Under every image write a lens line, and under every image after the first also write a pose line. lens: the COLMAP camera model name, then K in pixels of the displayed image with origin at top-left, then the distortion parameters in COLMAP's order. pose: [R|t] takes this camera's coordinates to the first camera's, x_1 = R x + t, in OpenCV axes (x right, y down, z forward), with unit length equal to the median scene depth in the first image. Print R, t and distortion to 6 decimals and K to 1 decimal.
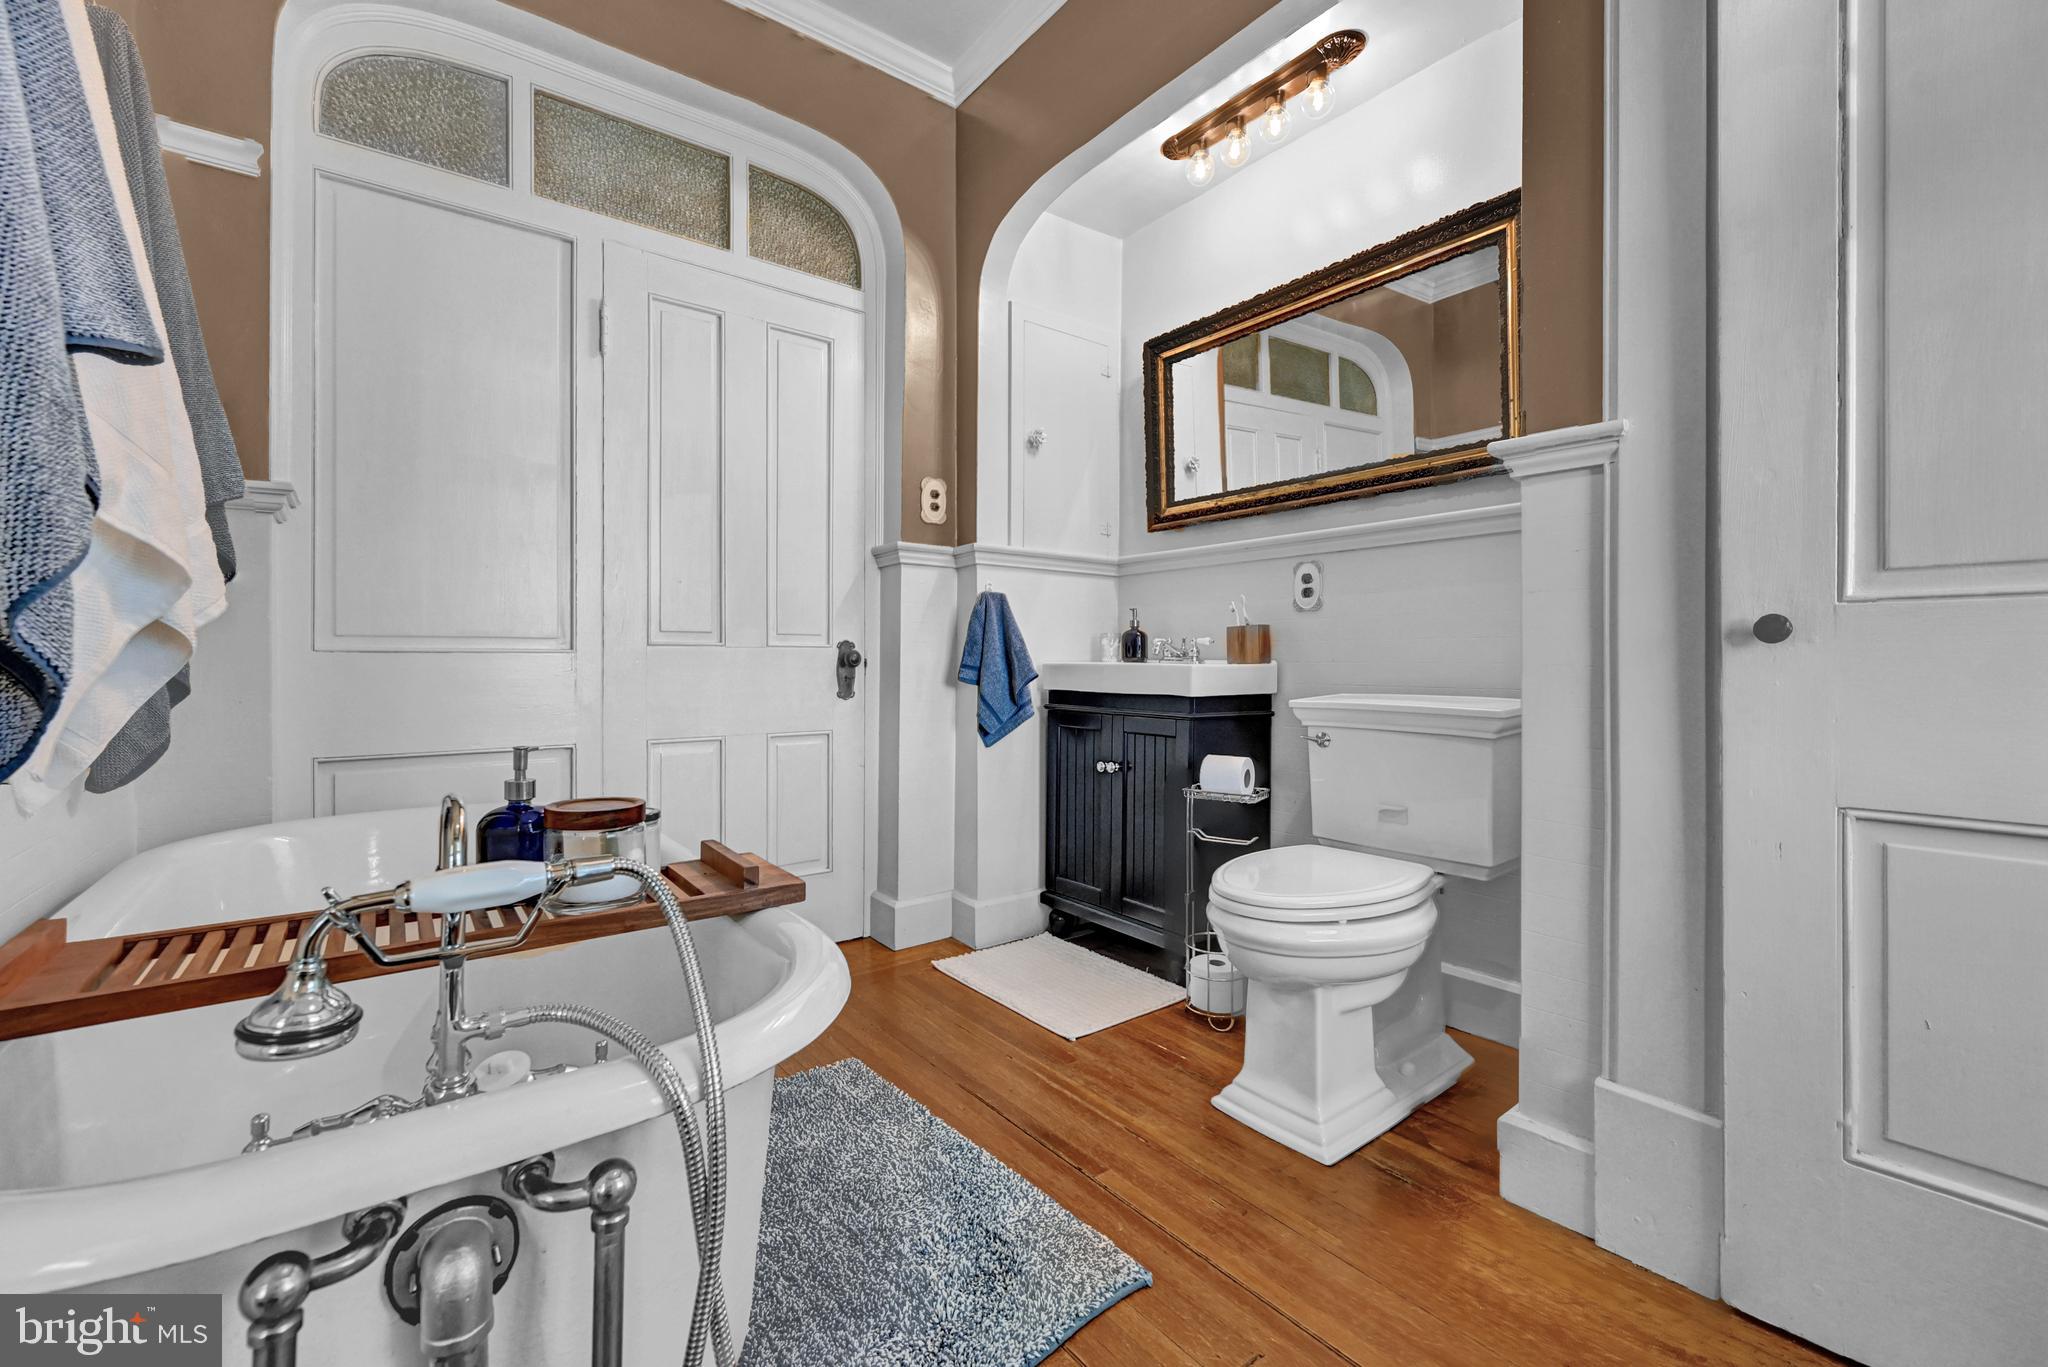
lens RADIAL K [[847.5, 0, 1019.7], [0, 847.5, 656.9], [0, 0, 1]] dist [-0.001642, 0.001065]
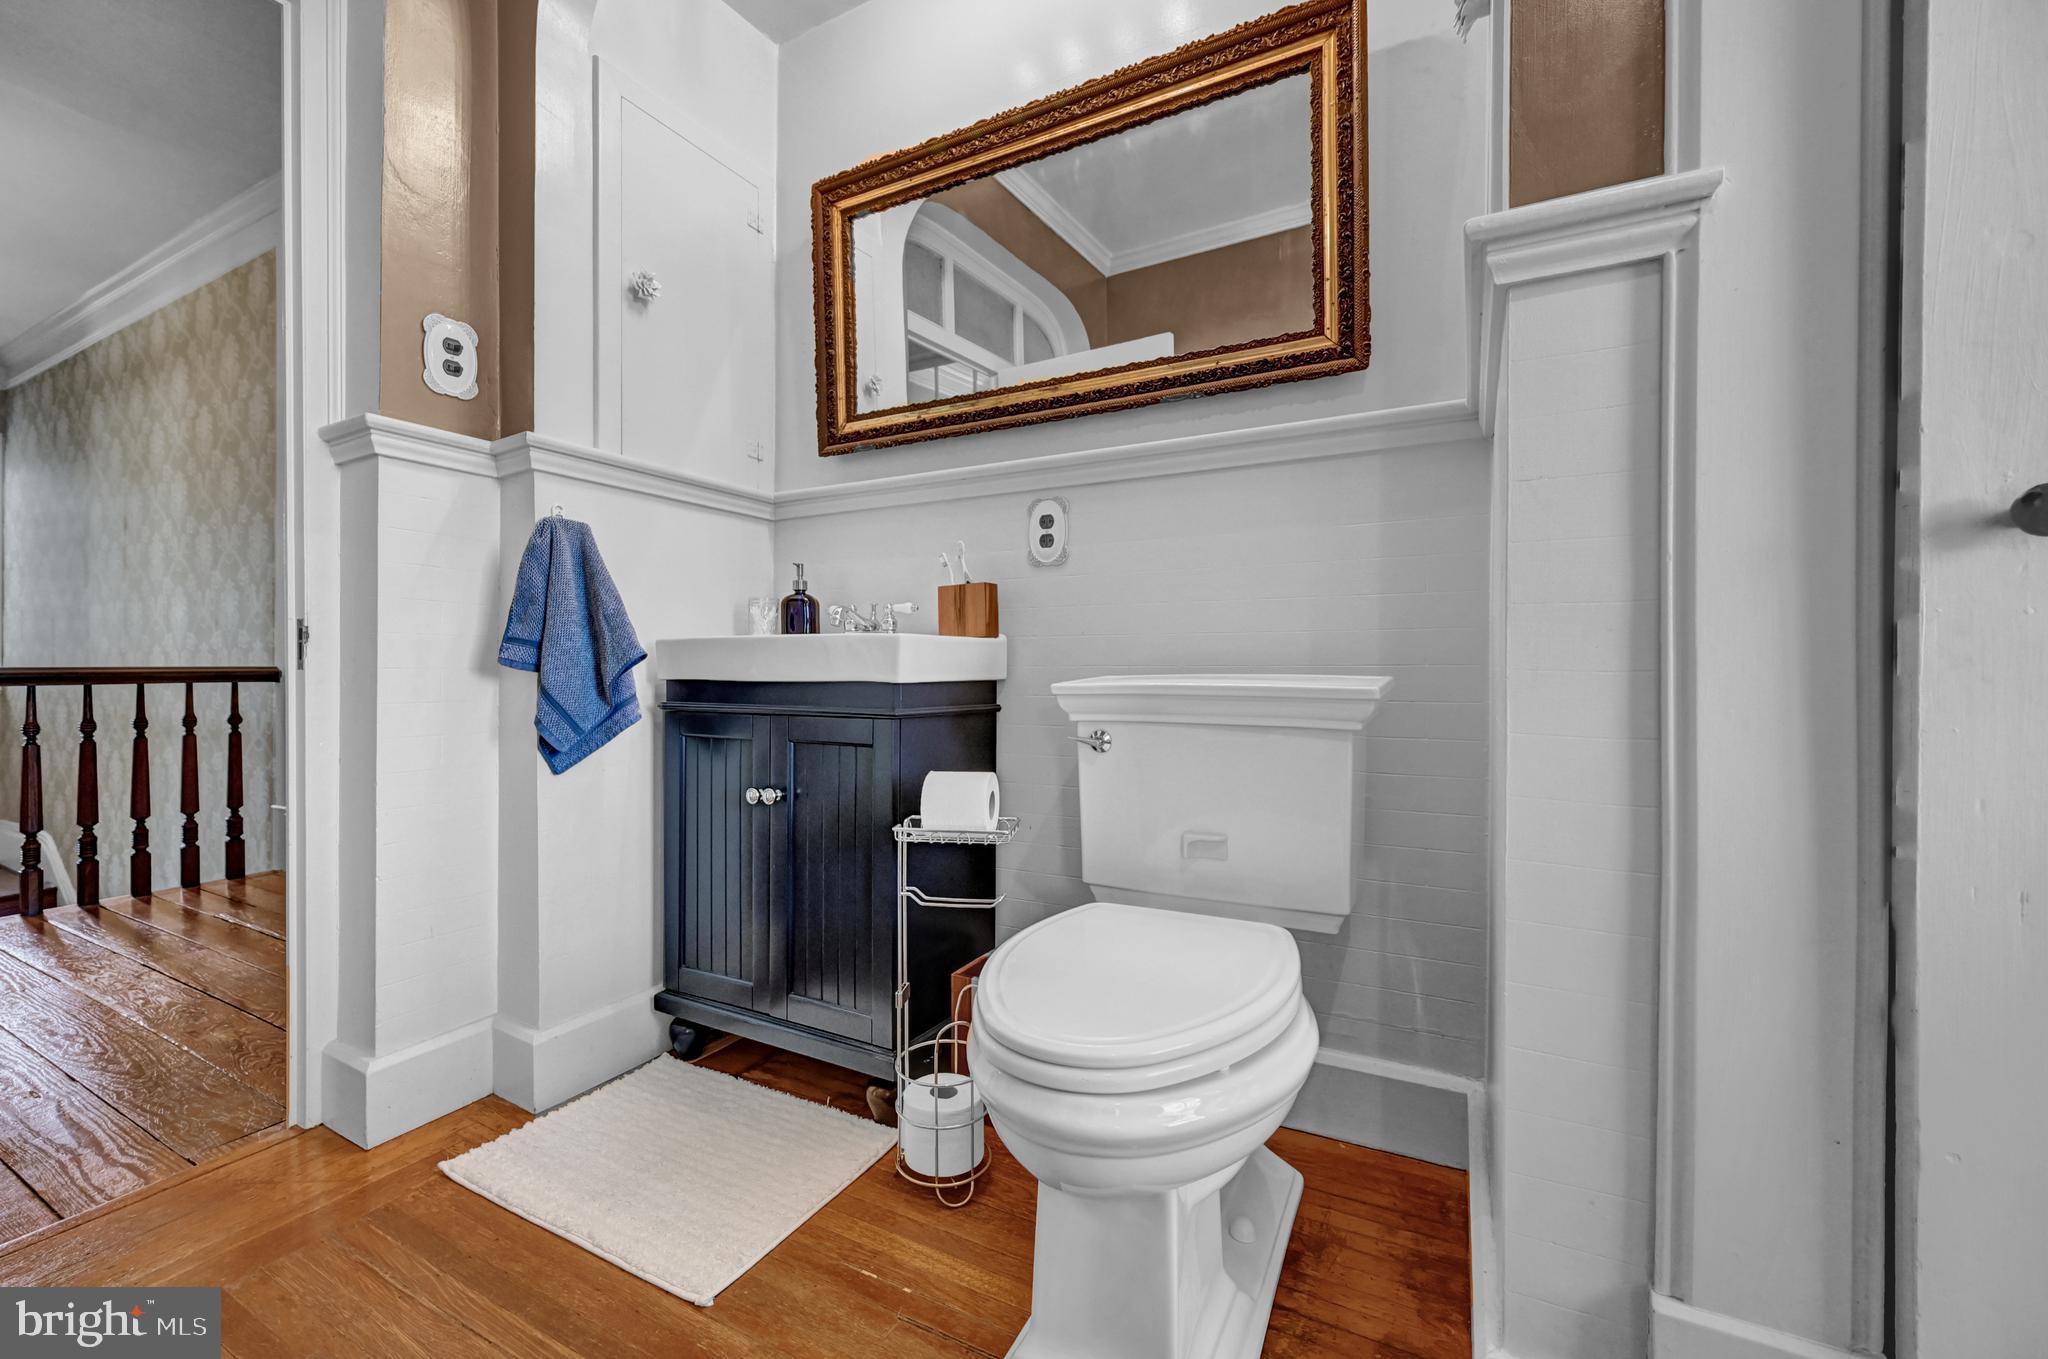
lens RADIAL K [[836.8, 0, 1021.0], [0, 836.8, 672.2], [0, 0, 1]] dist [0.000213, 0.000857]
pose [[0.912756, -0.004540, 0.408480, 0.022731], [0.000382, 0.999947, 0.010259, 0.029393], [-0.408505, -0.009208, 0.912710, 0.339618]]
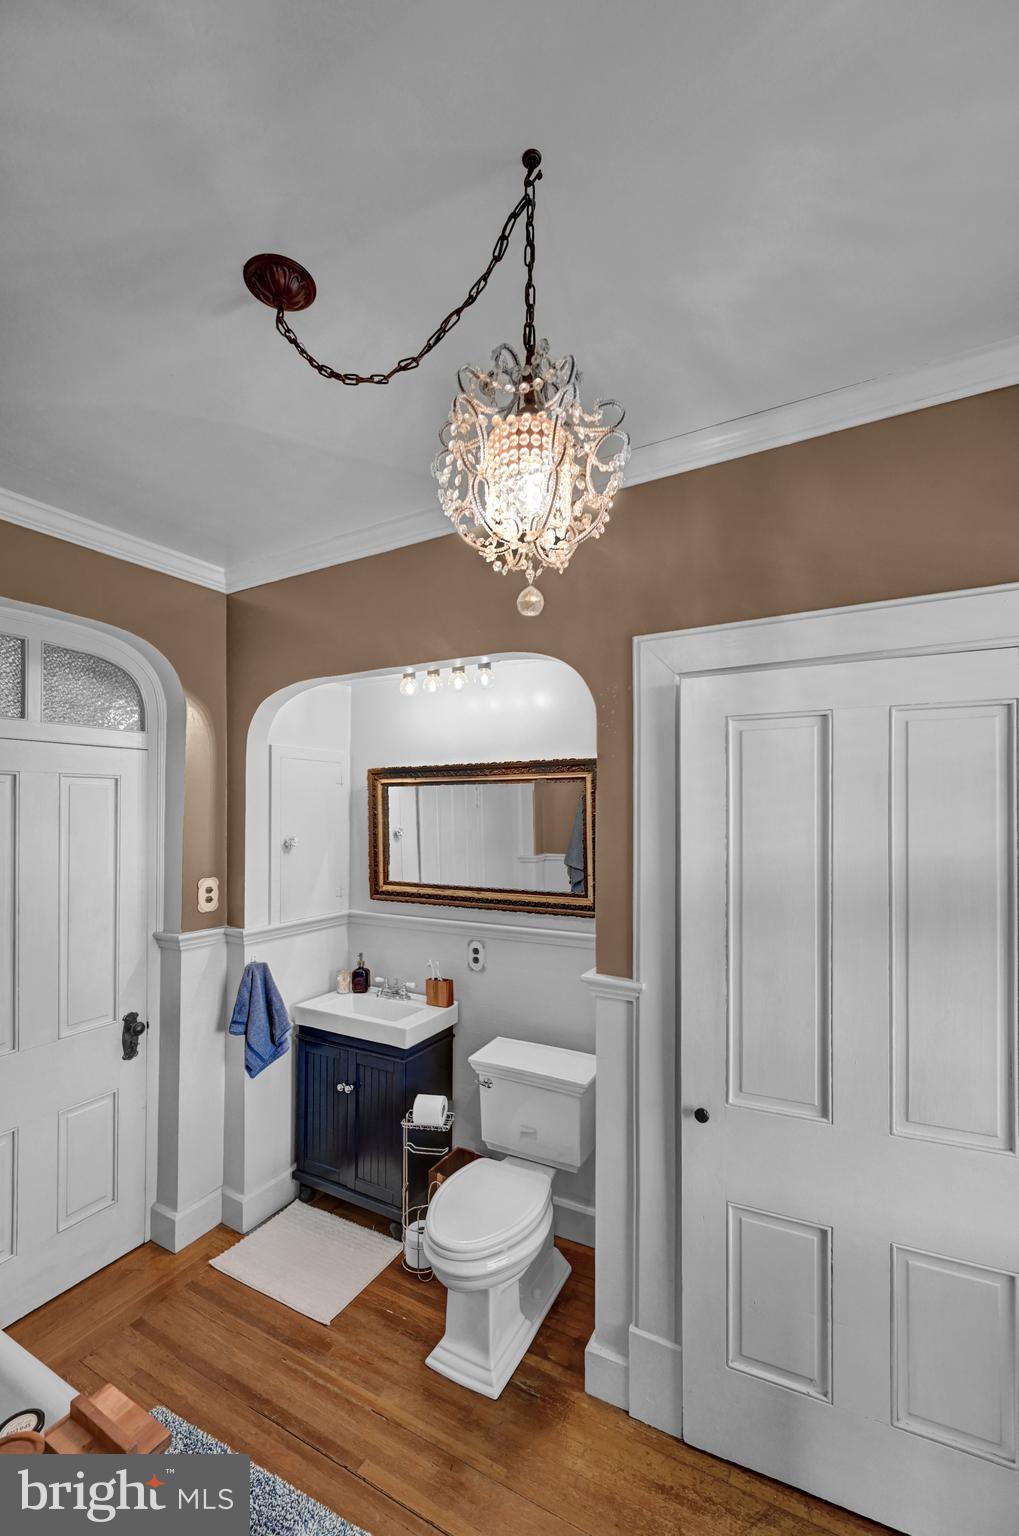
lens RADIAL K [[627.6, 0, 520.5], [0, 627.6, 807.3], [0, 0, 1]] dist [0.000213, 0.000857]
pose [[0.910753, 0.003338, 0.412938, -0.067958], [-0.002006, 0.999991, -0.003659, -0.347451], [-0.412947, 0.002504, 0.910752, -0.099046]]
